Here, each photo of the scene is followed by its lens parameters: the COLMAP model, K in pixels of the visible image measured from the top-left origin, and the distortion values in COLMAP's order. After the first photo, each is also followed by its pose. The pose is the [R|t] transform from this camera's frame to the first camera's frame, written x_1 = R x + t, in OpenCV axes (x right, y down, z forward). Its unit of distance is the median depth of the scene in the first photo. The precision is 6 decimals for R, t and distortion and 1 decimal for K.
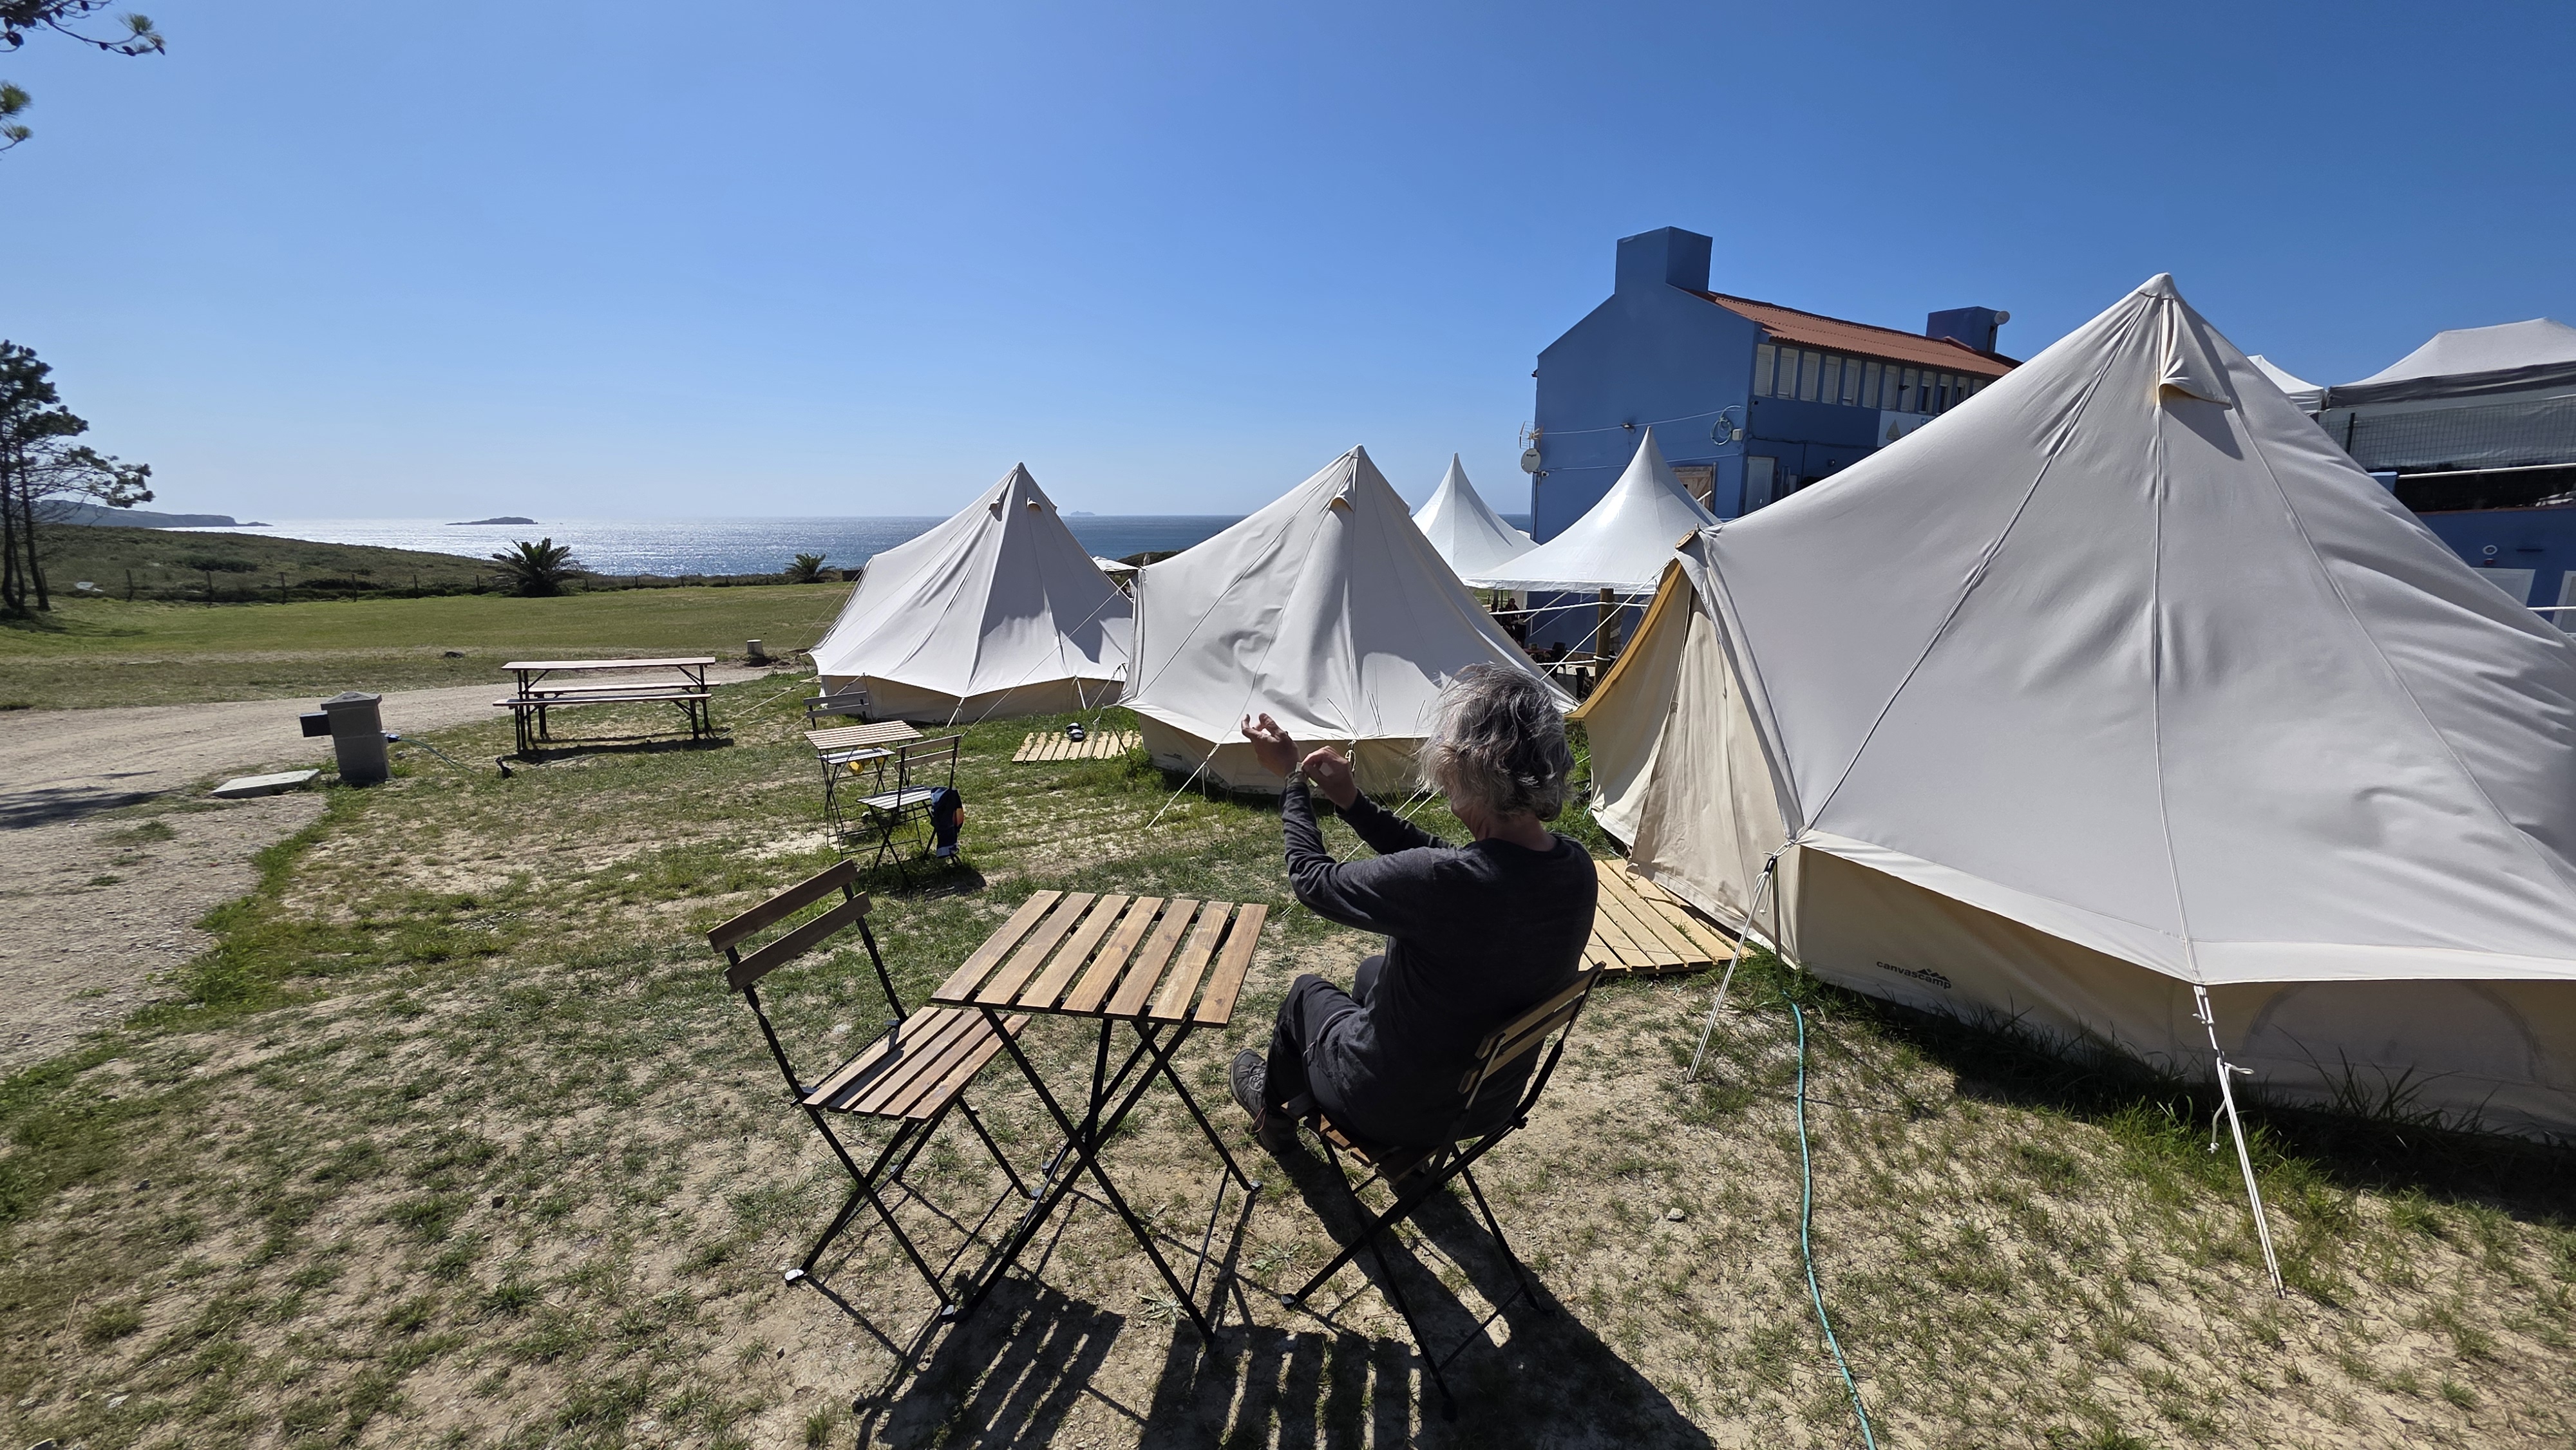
lens RADIAL K [[1026.3, 0, 1286.7], [0, 1026.3, 722.9], [0, 0, 1]] dist [0.001340, -0.000546]
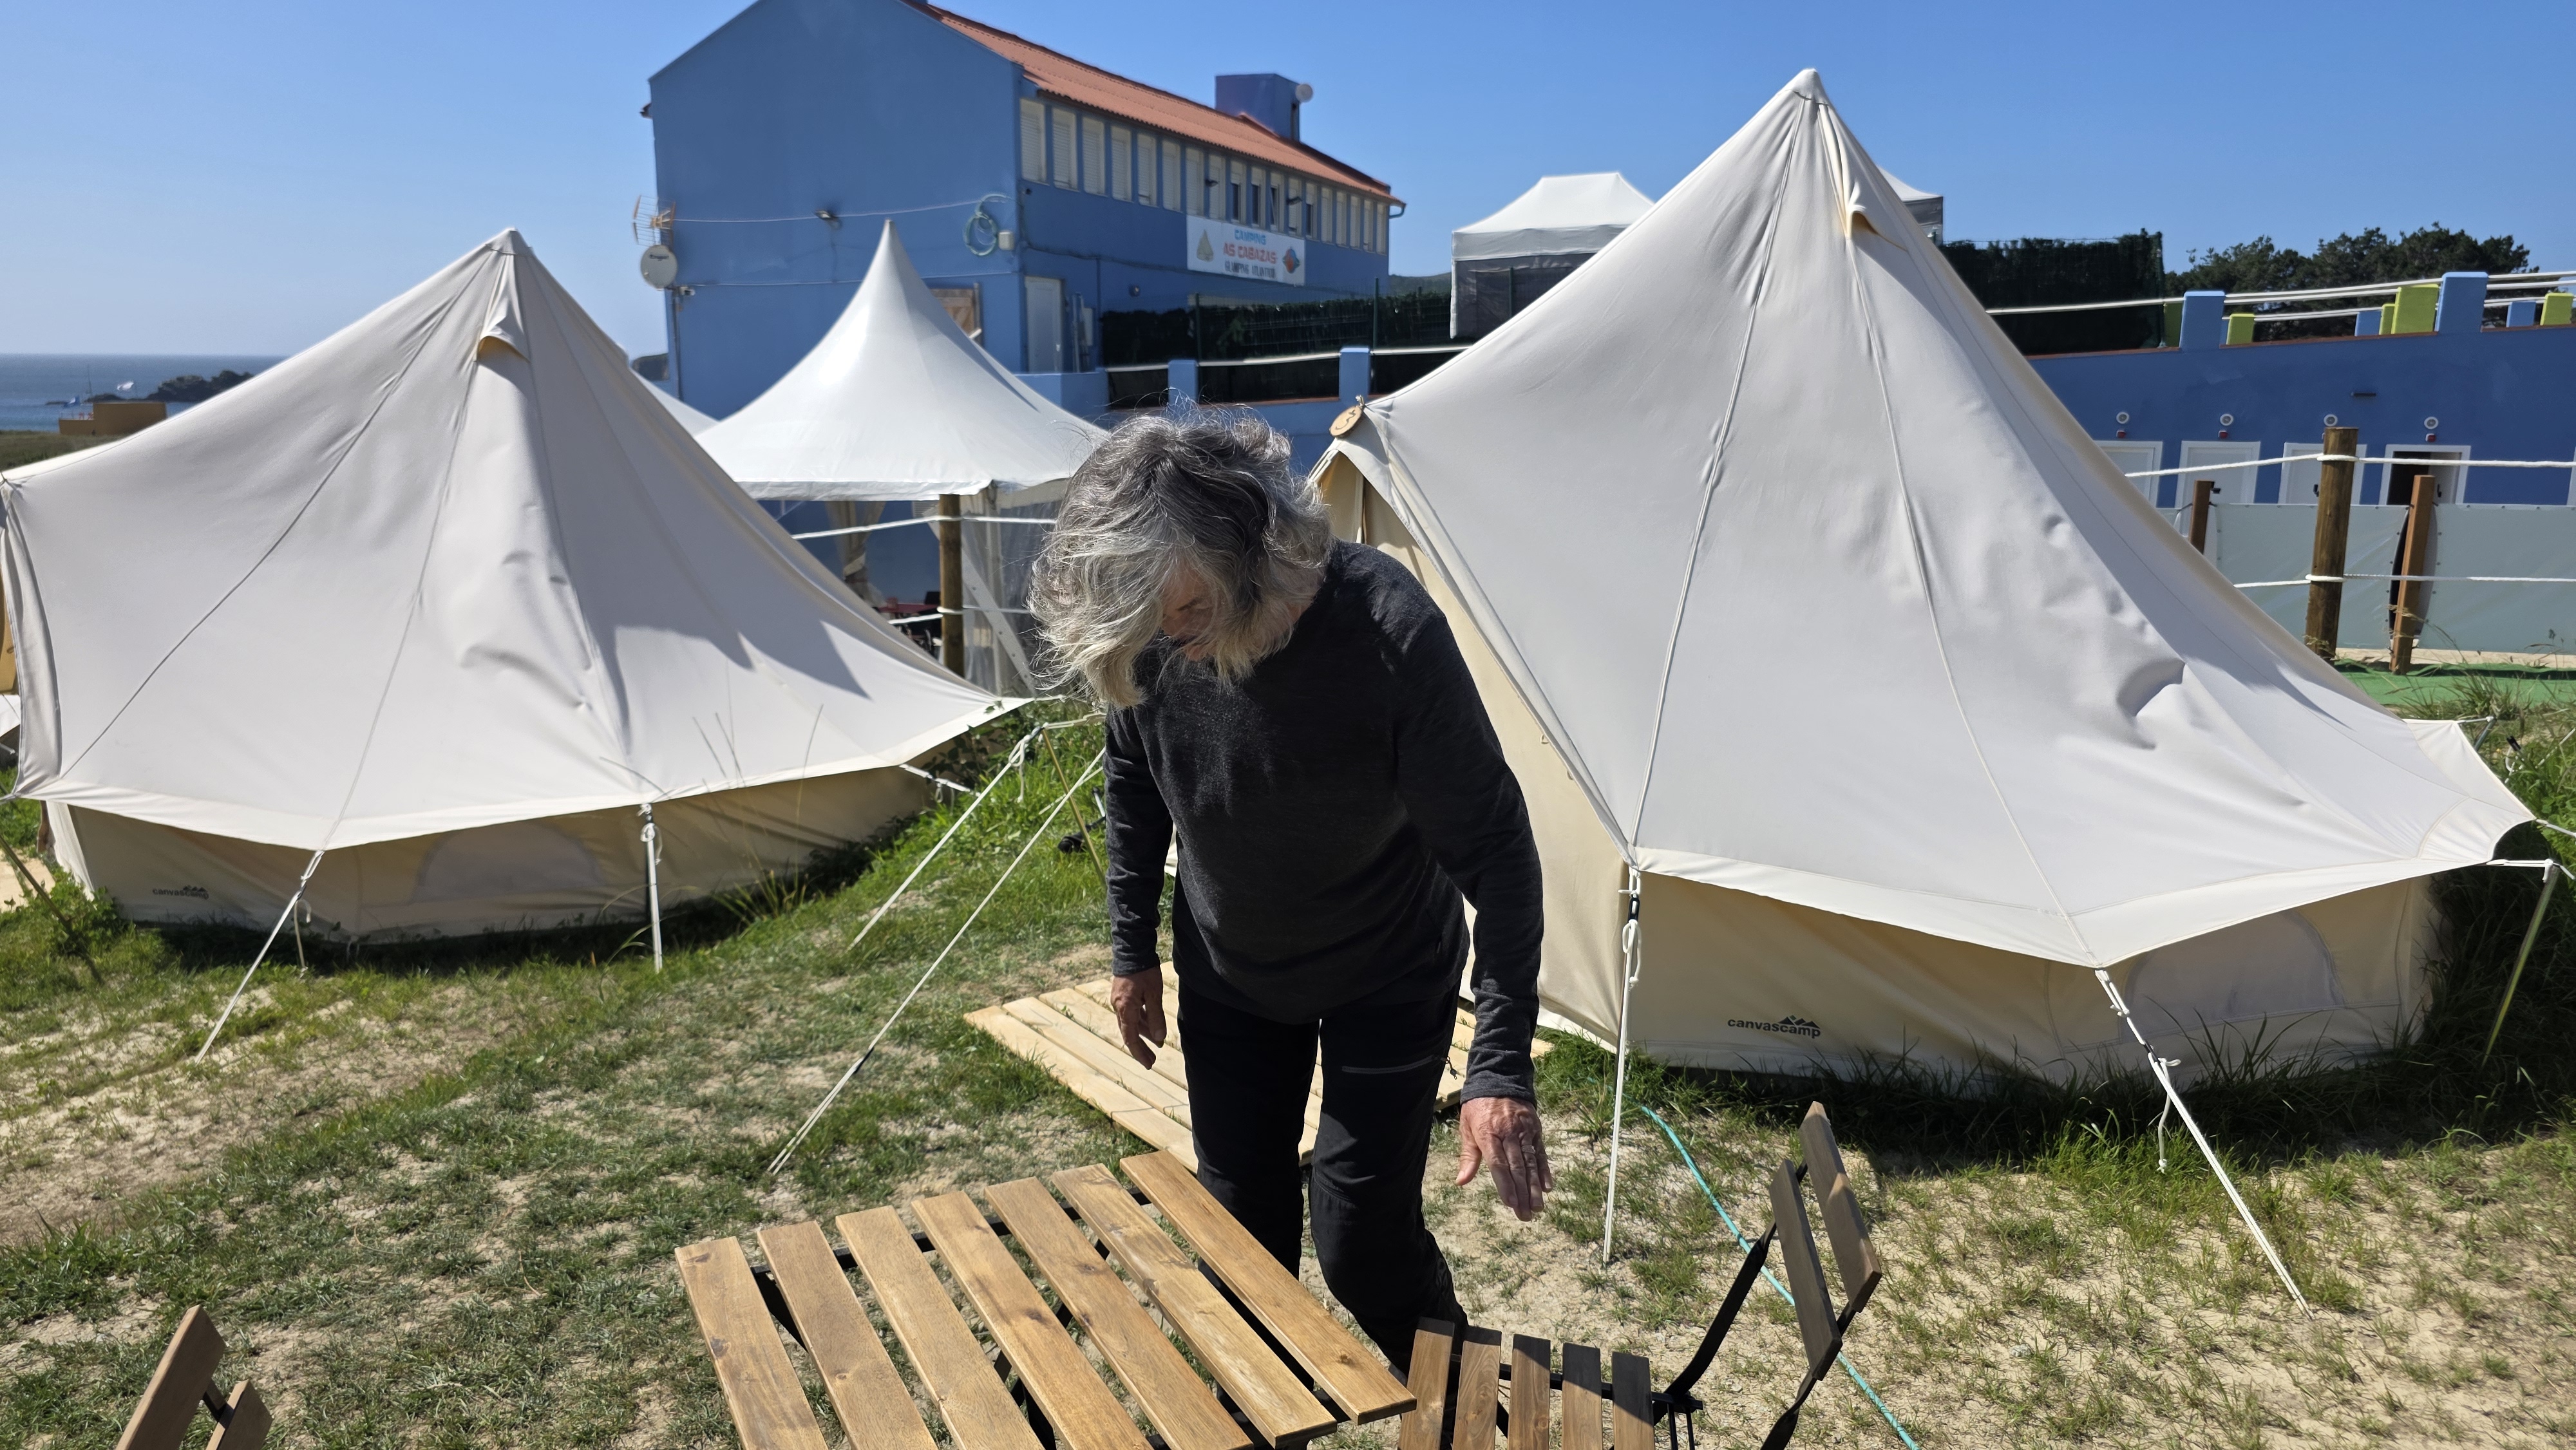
lens RADIAL K [[1727.5, 0, 1307.7], [0, 1727.5, 724.3], [0, 0, 1]] dist [0.035113, -0.018114]
pose [[0.820024, -0.108797, 0.561893, -0.127118], [0.105664, 0.993668, 0.038196, -0.018713], [-0.562491, 0.028050, 0.826328, 0.072616]]
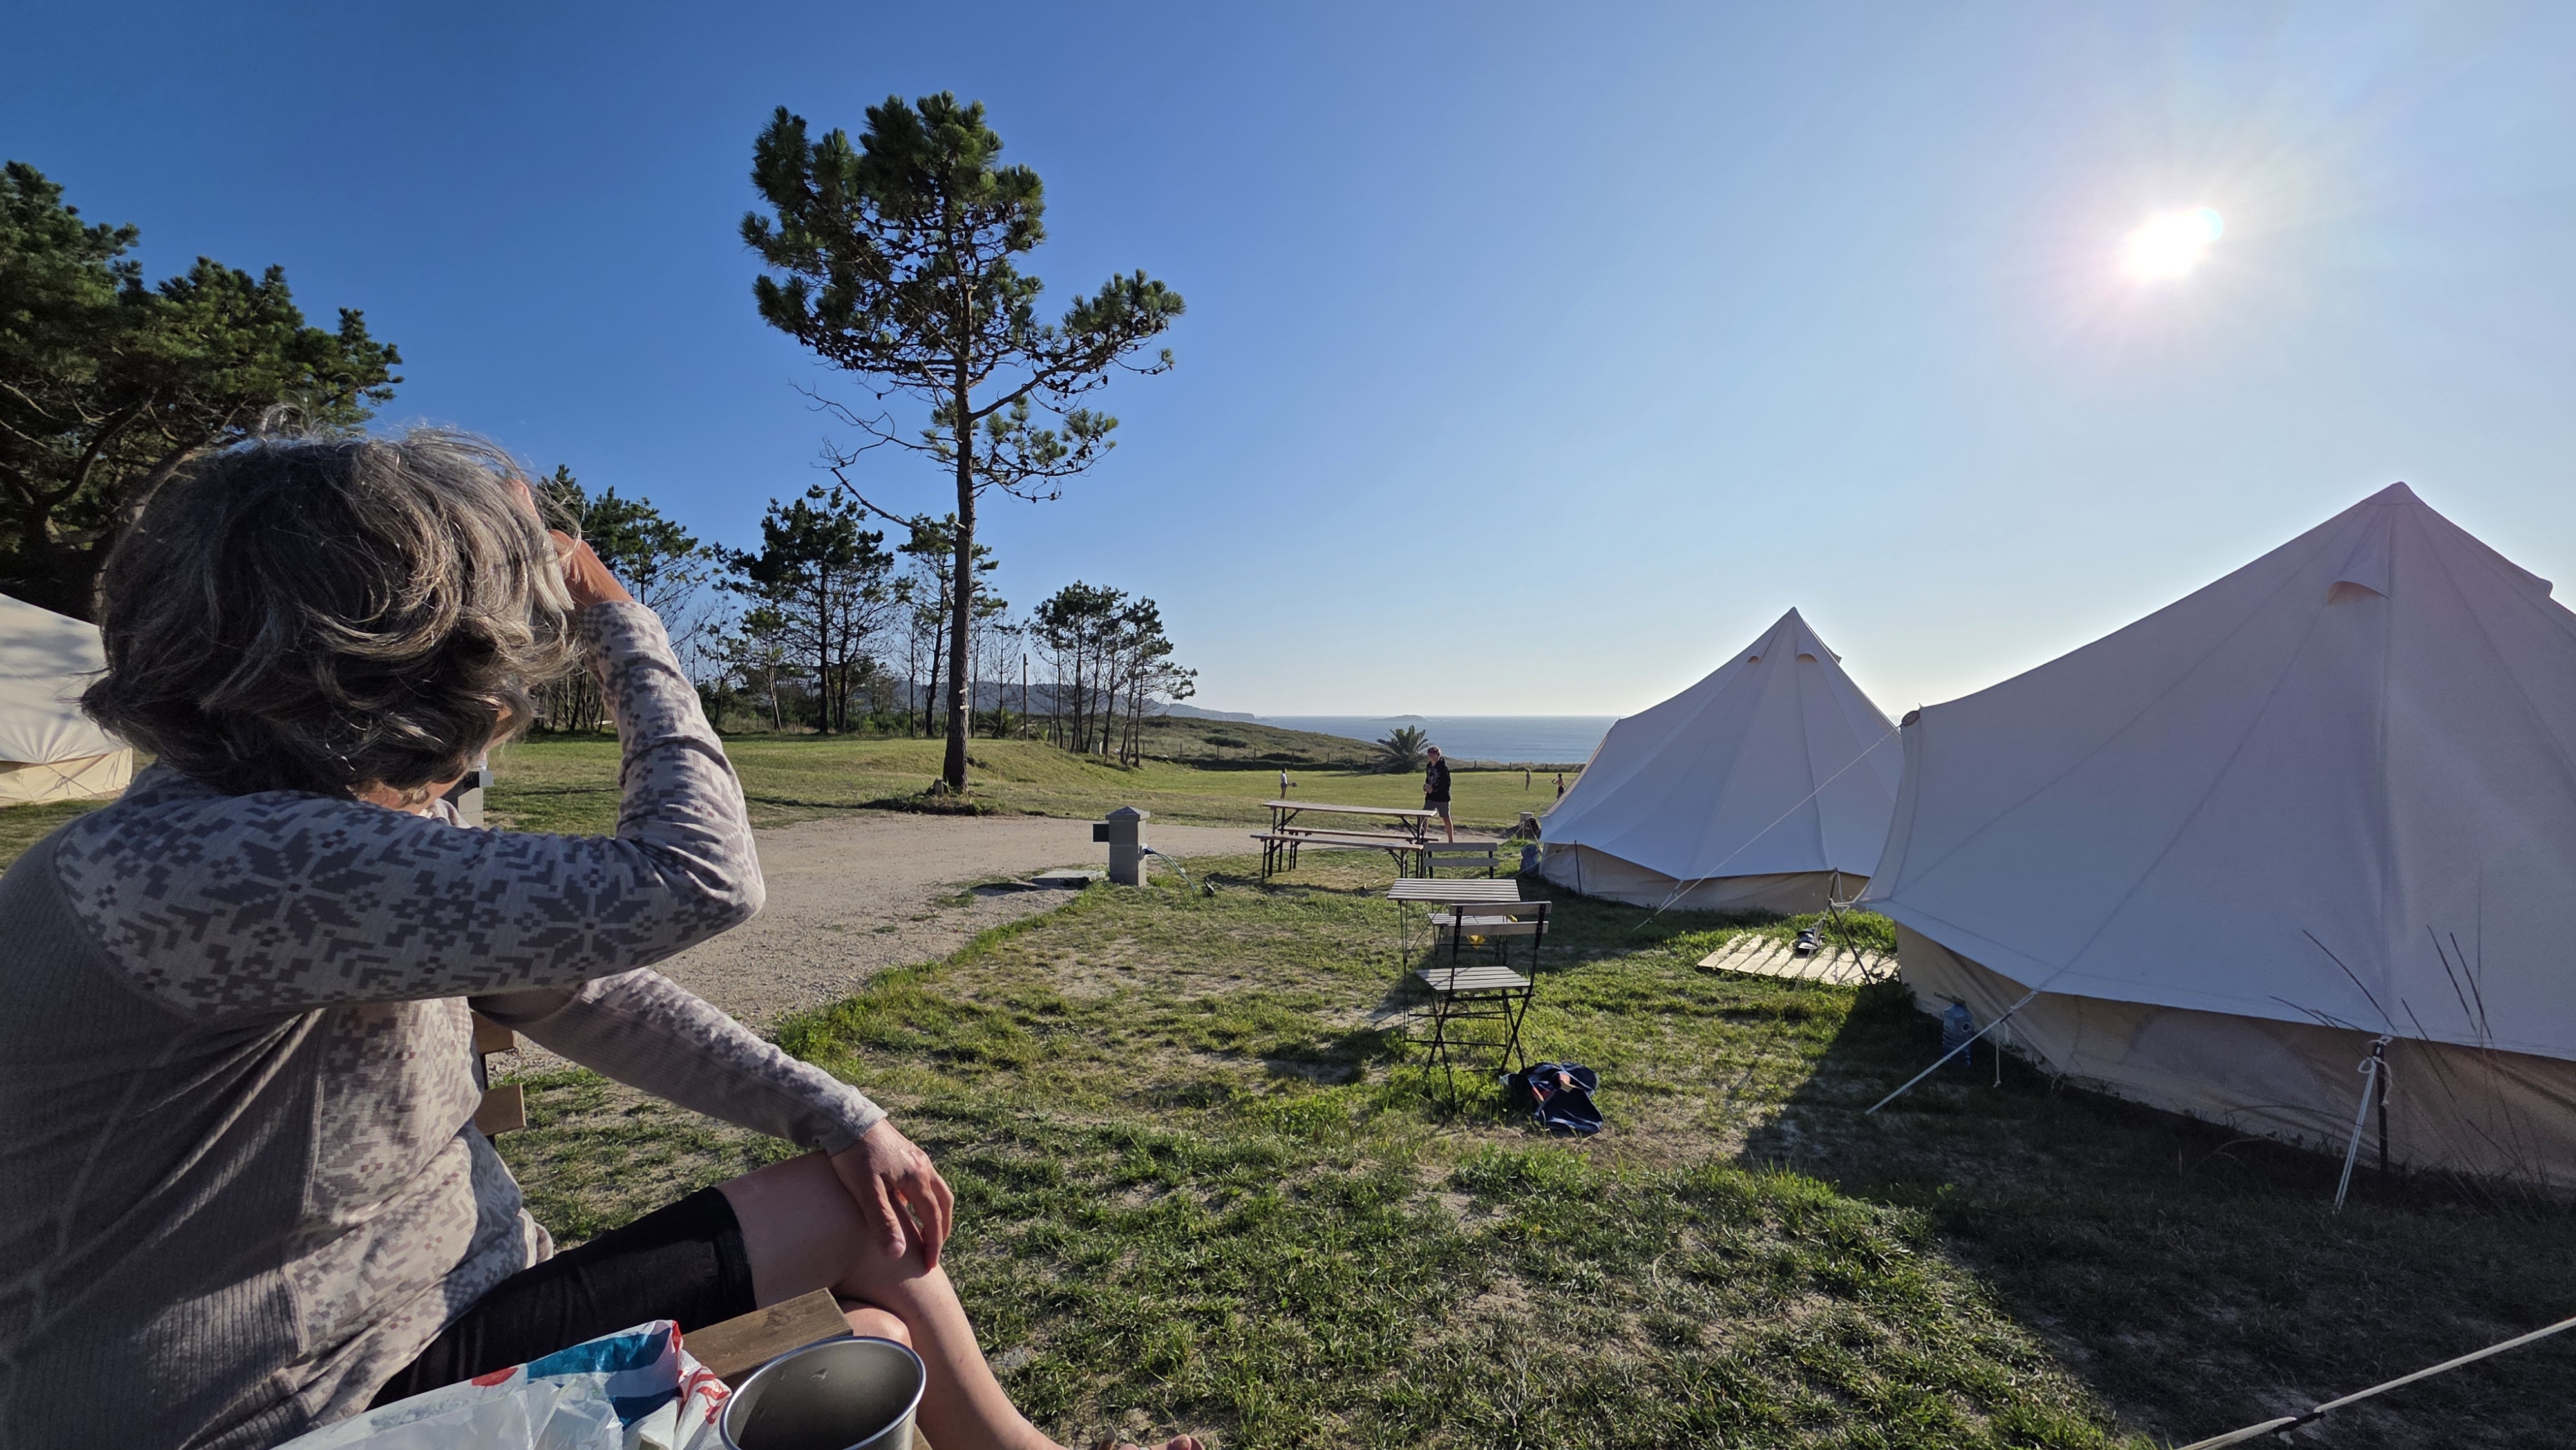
lens RADIAL K [[1026.3, 0, 1288.1], [0, 1026.3, 730.0], [0, 0, 1]] dist [0.001340, -0.000546]
pose [[0.731332, 0.014942, -0.681858, 0.015878], [-0.138749, 0.982112, -0.127295, 0.006734], [0.667759, 0.187702, 0.720324, 0.264472]]
